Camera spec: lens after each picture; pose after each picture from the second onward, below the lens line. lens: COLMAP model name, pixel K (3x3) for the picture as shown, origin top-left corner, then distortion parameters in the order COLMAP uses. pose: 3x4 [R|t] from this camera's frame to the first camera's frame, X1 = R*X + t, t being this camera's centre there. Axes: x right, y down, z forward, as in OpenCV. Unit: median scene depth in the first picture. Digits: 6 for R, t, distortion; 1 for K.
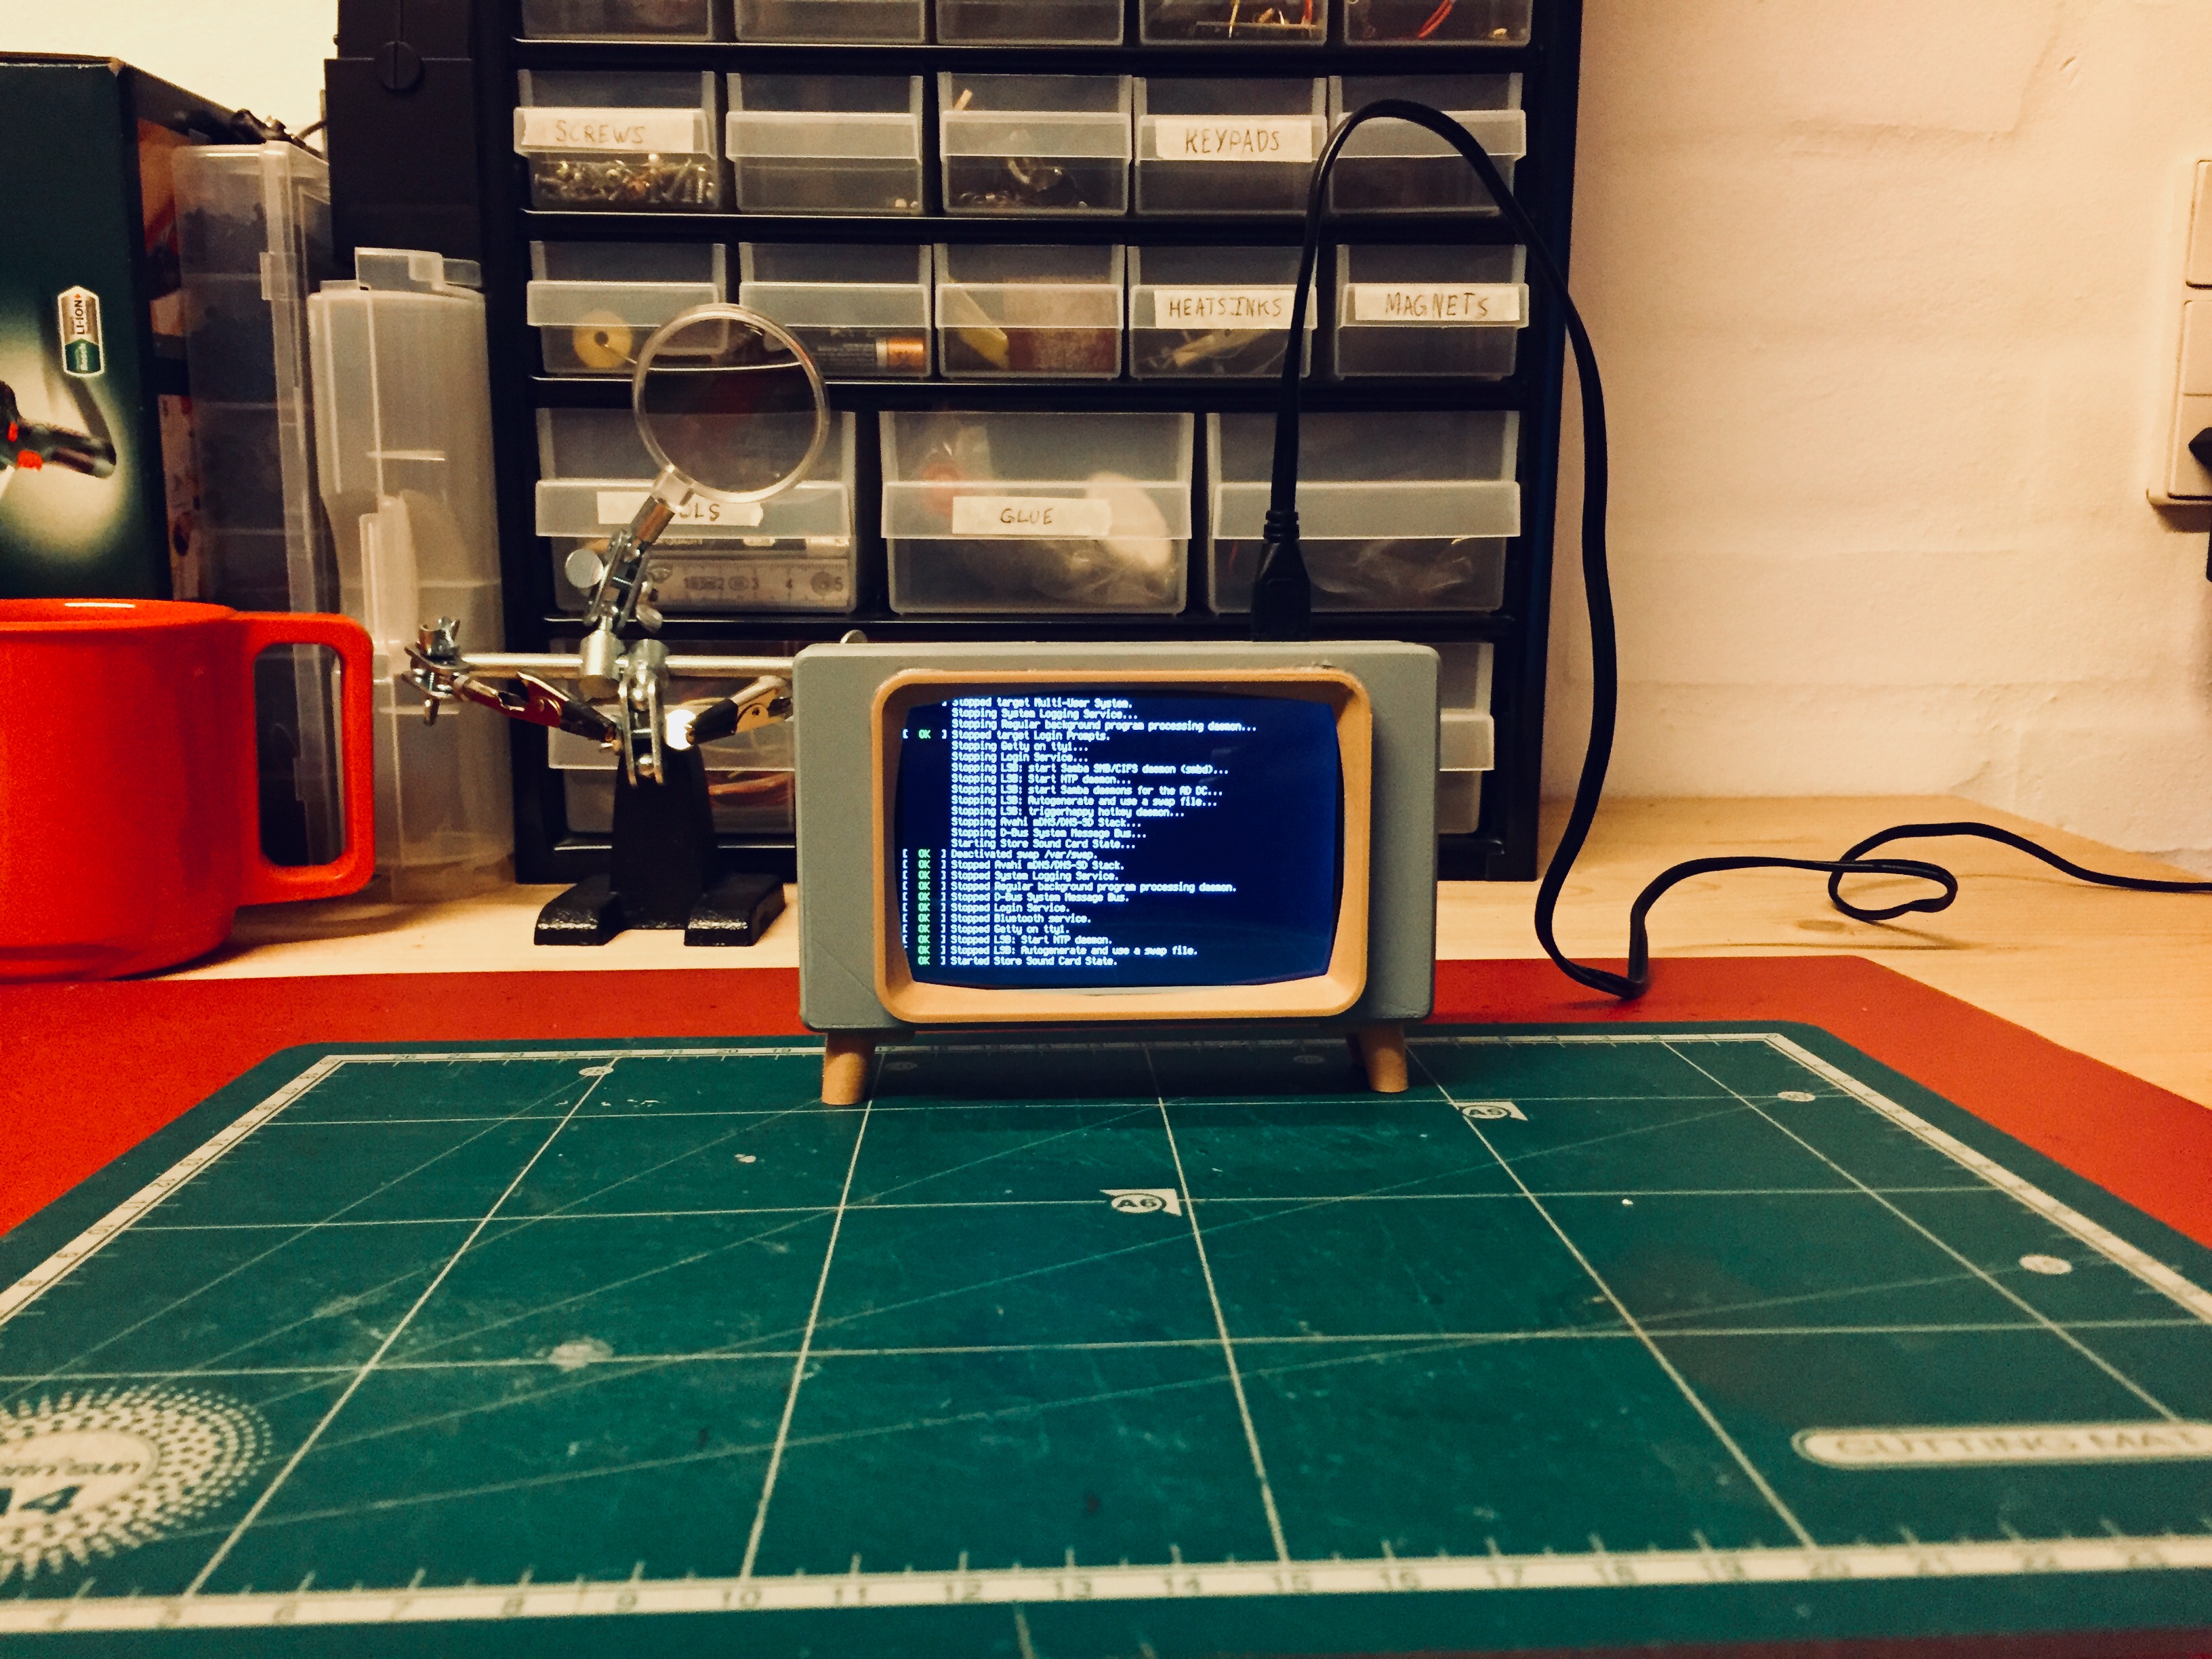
lens RADIAL K [[1936.5, 0, 1094.8], [0, 1936.5, 838.0], [0, 0, 1]] dist [0.022049, -0.054342]
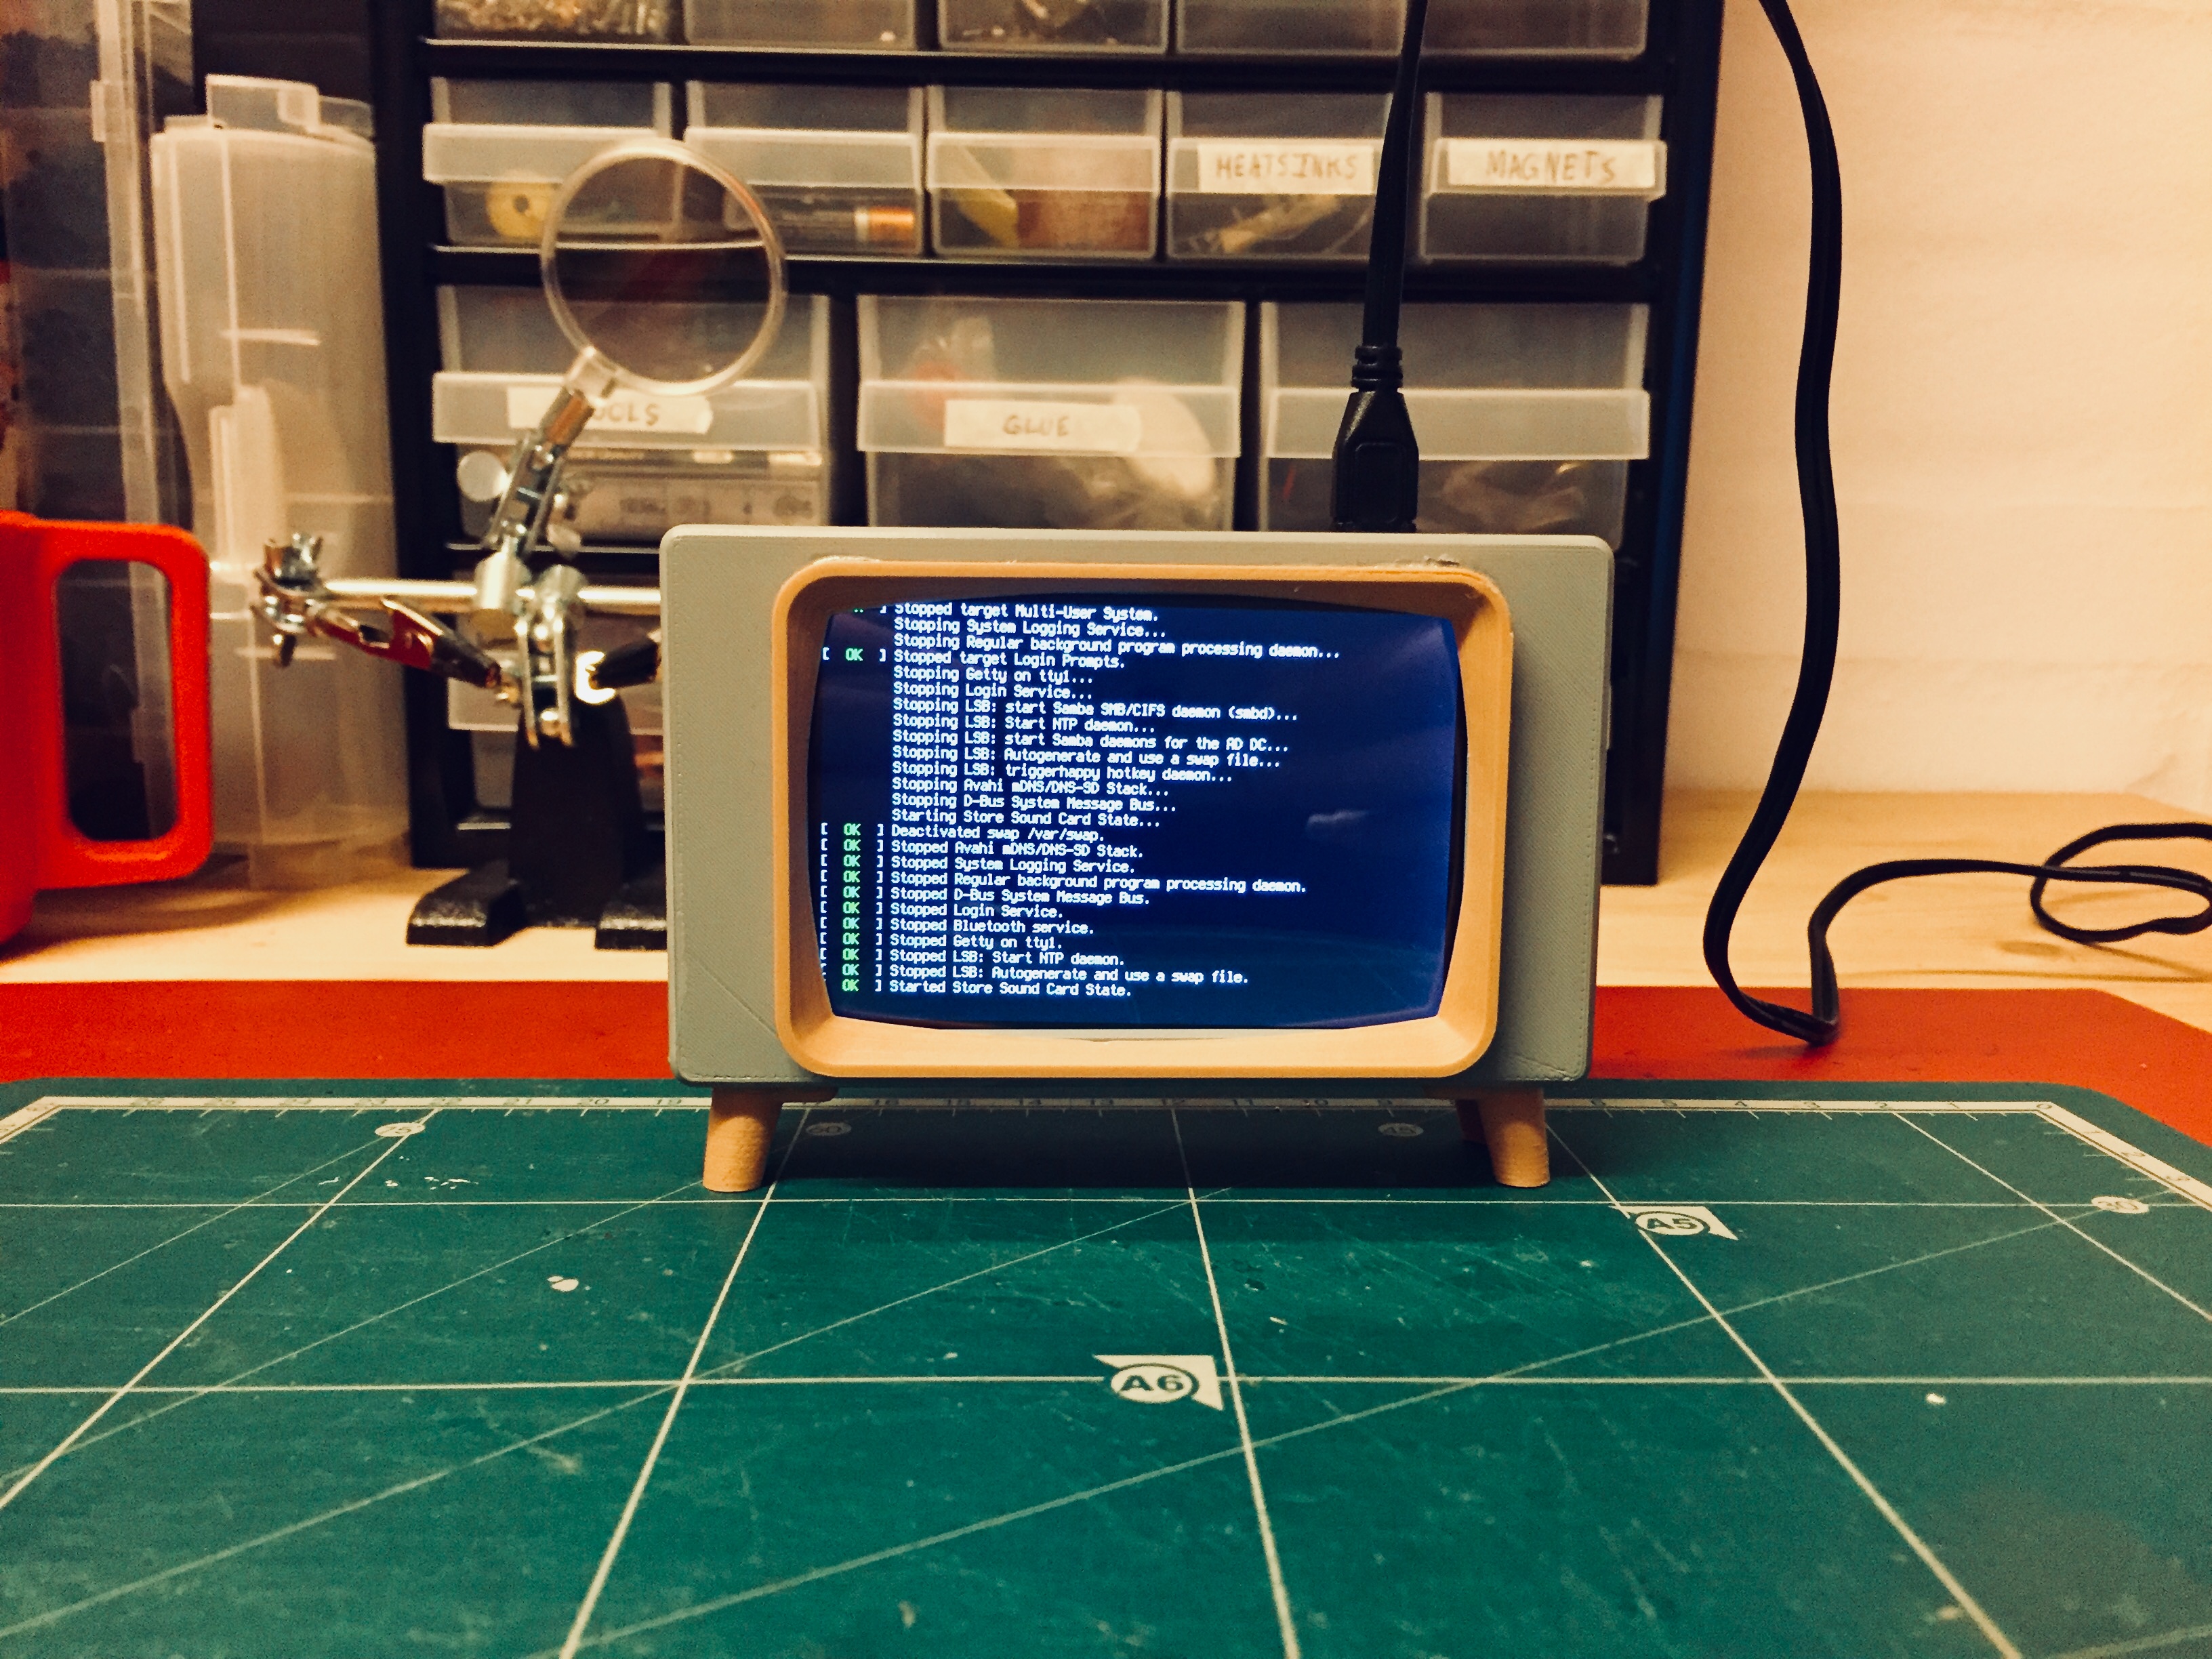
lens RADIAL K [[1936.5, 0, 1095.2], [0, 1936.5, 840.3], [0, 0, 1]] dist [0.022049, -0.054342]
pose [[0.999733, 0.016007, -0.016688, 0.009132], [-0.015976, 0.999870, 0.001972, 0.008819], [0.016718, -0.001705, 0.999859, 0.306836]]
